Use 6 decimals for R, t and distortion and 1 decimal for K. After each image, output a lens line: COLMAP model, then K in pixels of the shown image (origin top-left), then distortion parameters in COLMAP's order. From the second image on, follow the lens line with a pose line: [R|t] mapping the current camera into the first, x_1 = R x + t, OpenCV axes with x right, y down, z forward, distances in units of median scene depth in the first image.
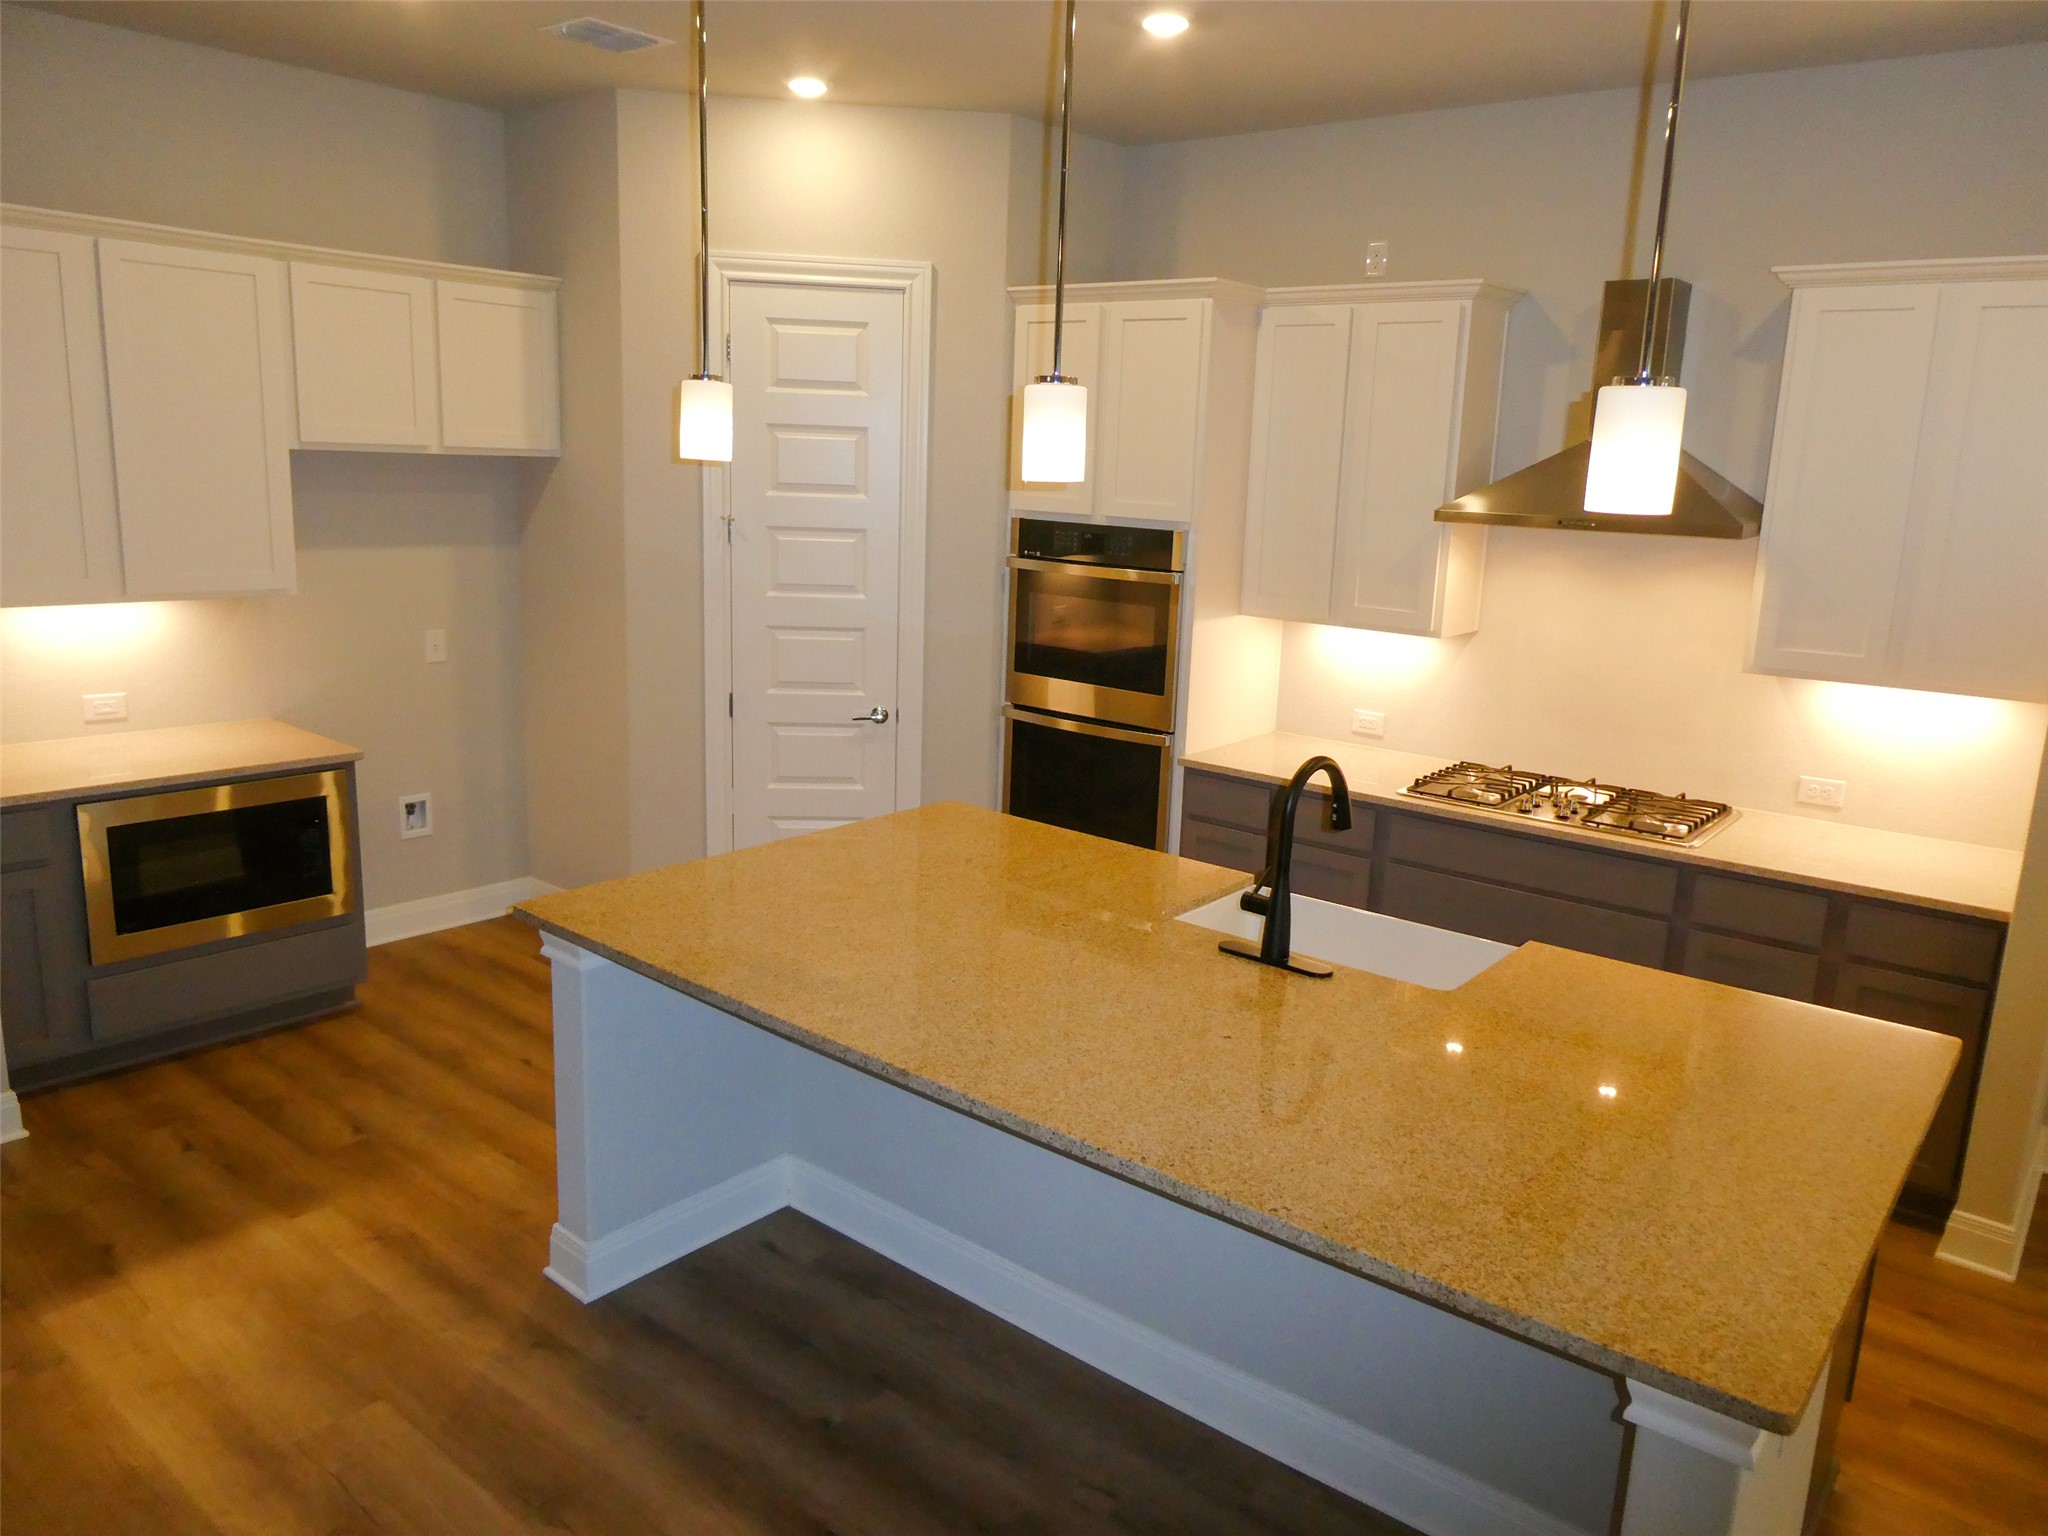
lens RADIAL K [[1436.0, 0, 1035.5], [0, 1436.0, 770.5], [0, 0, 1]] dist [-0.003441, 0.001660]
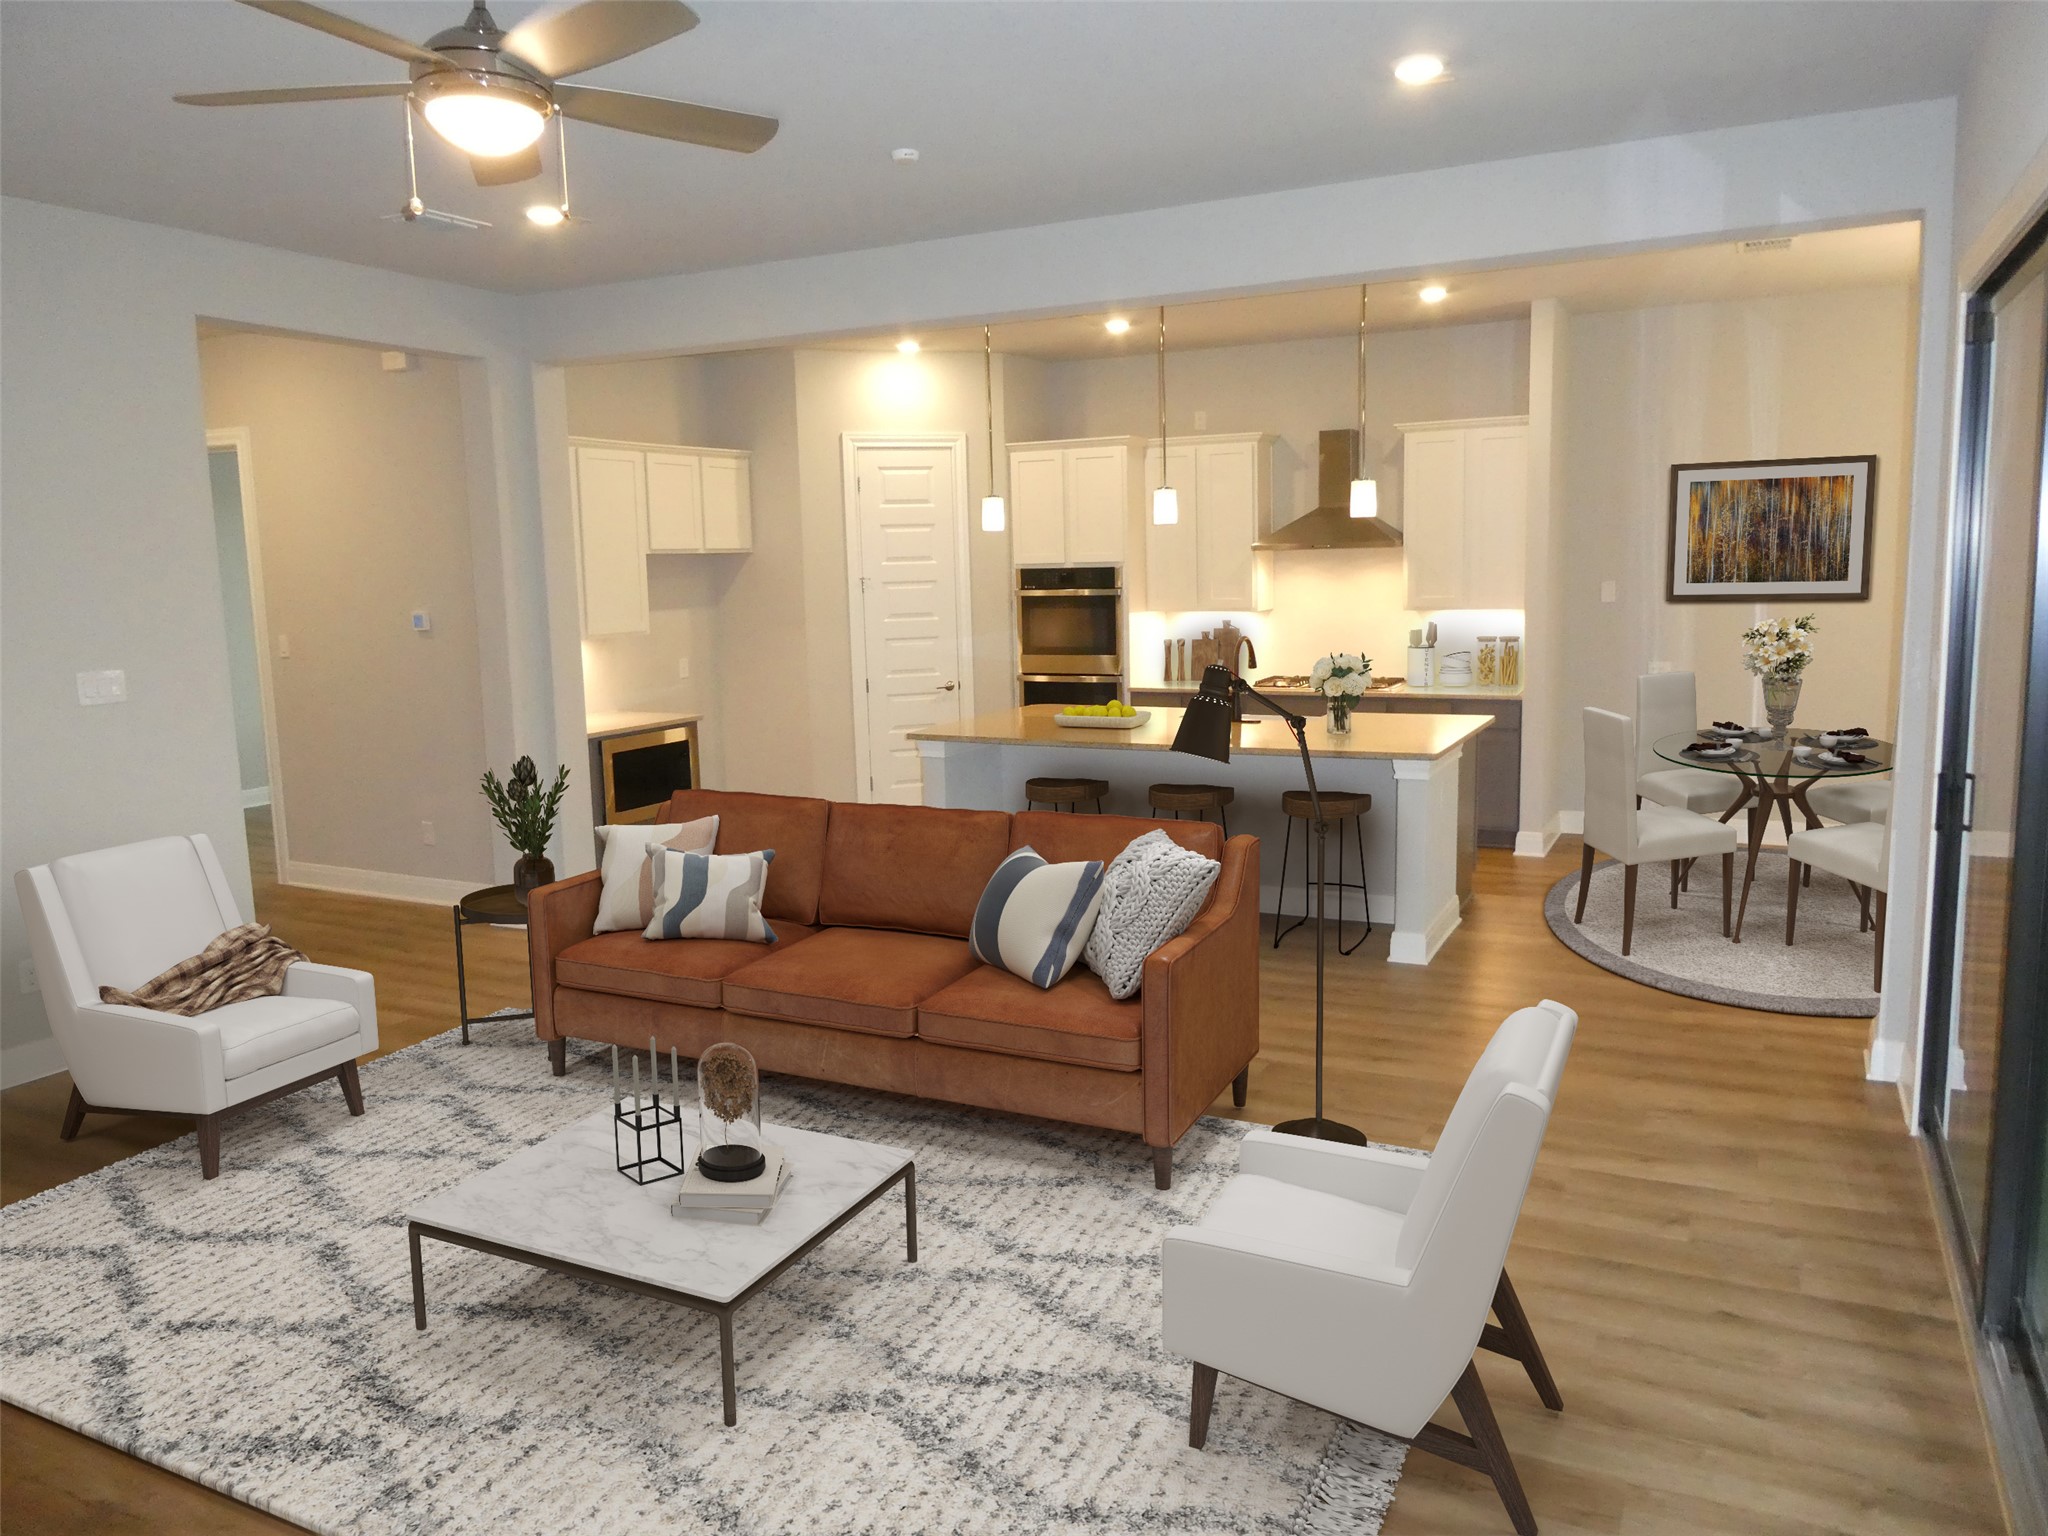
lens RADIAL K [[1437.0, 0, 1024.0], [0, 1437.0, 768.0], [0, 0, 1]] dist [-0.027719, 0.003321]
pose [[0.976810, -0.092588, 0.193054, -0.443596], [0.104430, 0.993168, -0.052070, 0.194716], [-0.186914, 0.071023, 0.979806, -0.871709]]
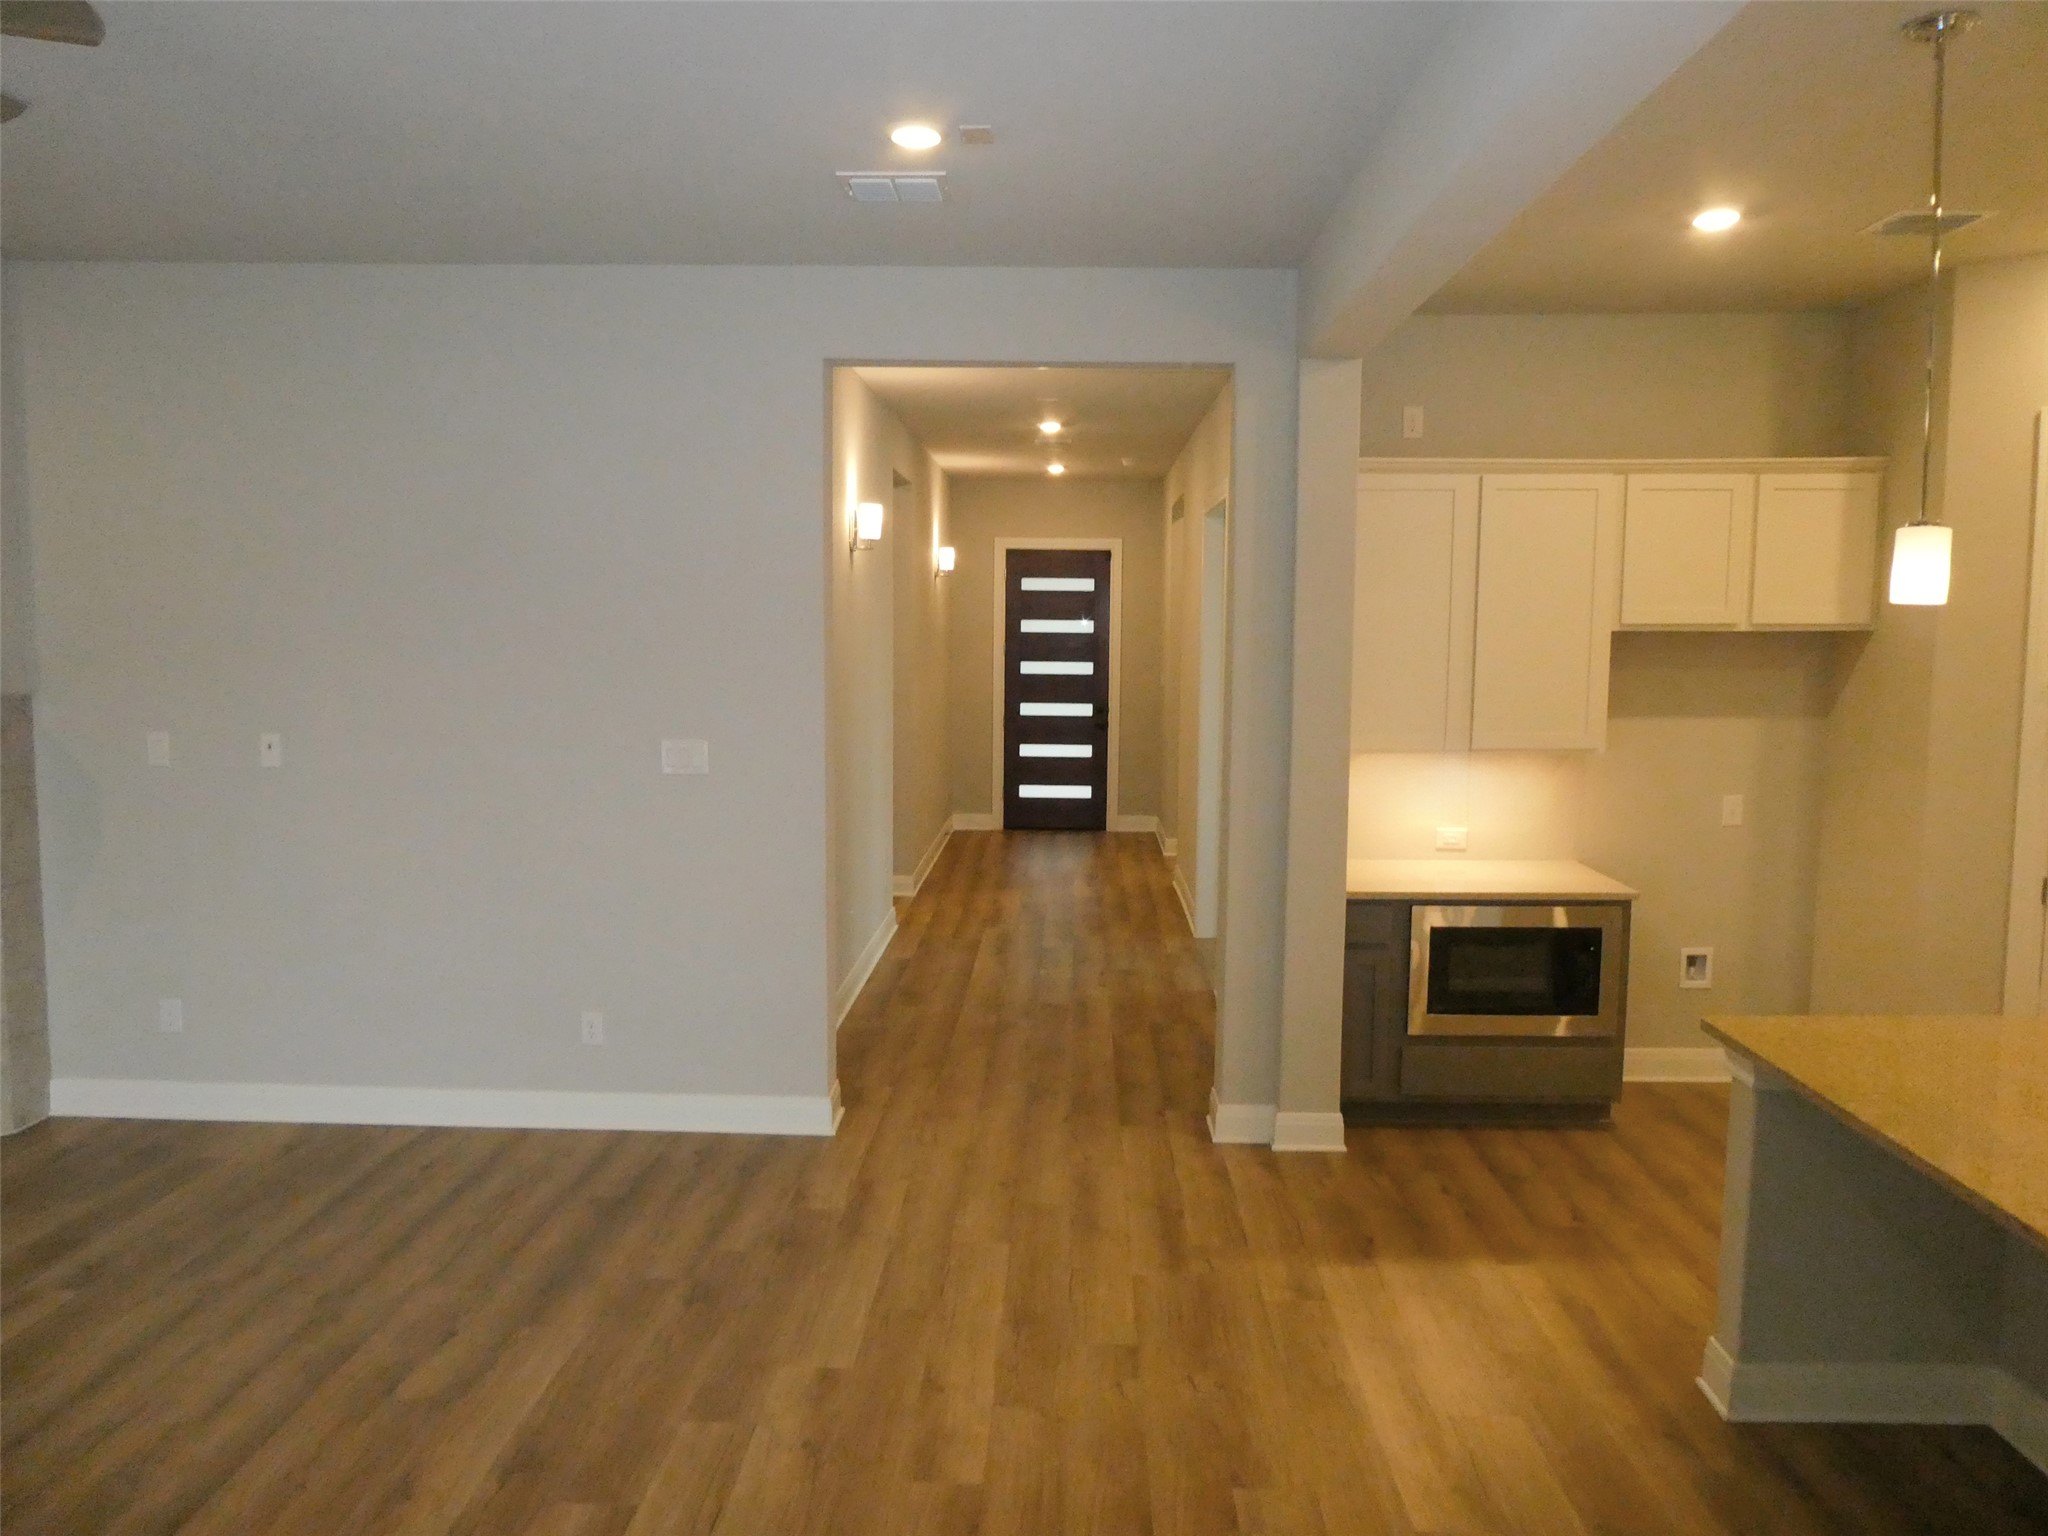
lens RADIAL K [[1437.0, 0, 1024.0], [0, 1437.0, 768.0], [0, 0, 1]] dist [-0.027719, 0.003321]
pose [[0.603344, 0.033041, -0.796797, 0.125622], [-0.144132, 0.987205, -0.068201, 0.035093], [0.784348, 0.155993, 0.600386, -0.056602]]
